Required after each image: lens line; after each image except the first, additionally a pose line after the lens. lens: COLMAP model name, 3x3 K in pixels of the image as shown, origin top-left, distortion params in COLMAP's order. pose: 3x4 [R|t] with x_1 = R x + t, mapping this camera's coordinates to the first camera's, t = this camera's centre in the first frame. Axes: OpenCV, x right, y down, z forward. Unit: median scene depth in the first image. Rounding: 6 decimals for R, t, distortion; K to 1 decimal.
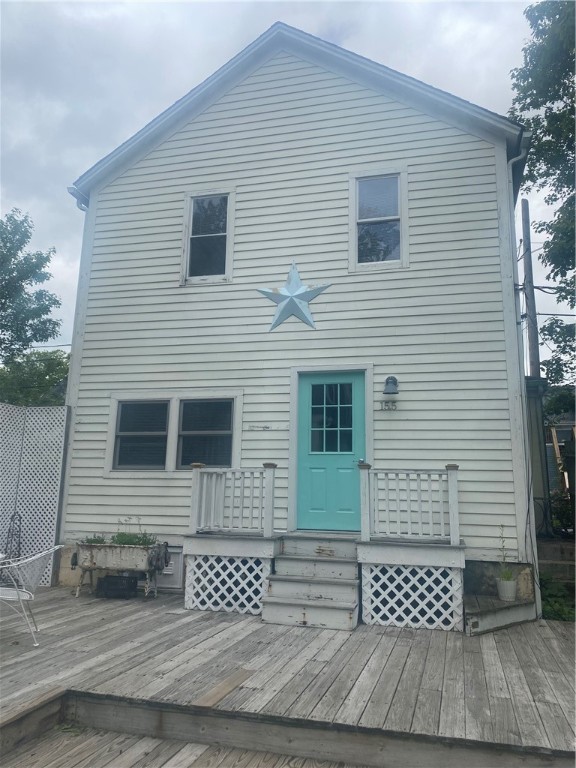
lens RADIAL K [[585.9, 0, 289.7], [0, 585.9, 381.8], [0, 0, 1]] dist [0.021761, -0.021907]
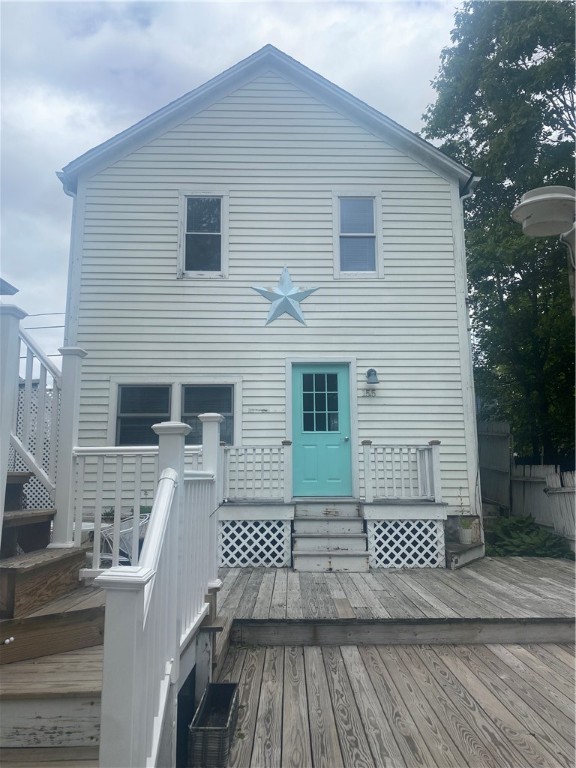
lens RADIAL K [[585.9, 0, 289.7], [0, 585.9, 383.0], [0, 0, 1]] dist [0.021761, -0.021907]
pose [[0.962786, 0.018681, 0.269620, -0.315909], [-0.028998, 0.998990, 0.034333, -0.016727], [-0.268706, -0.040874, 0.962355, -0.119186]]
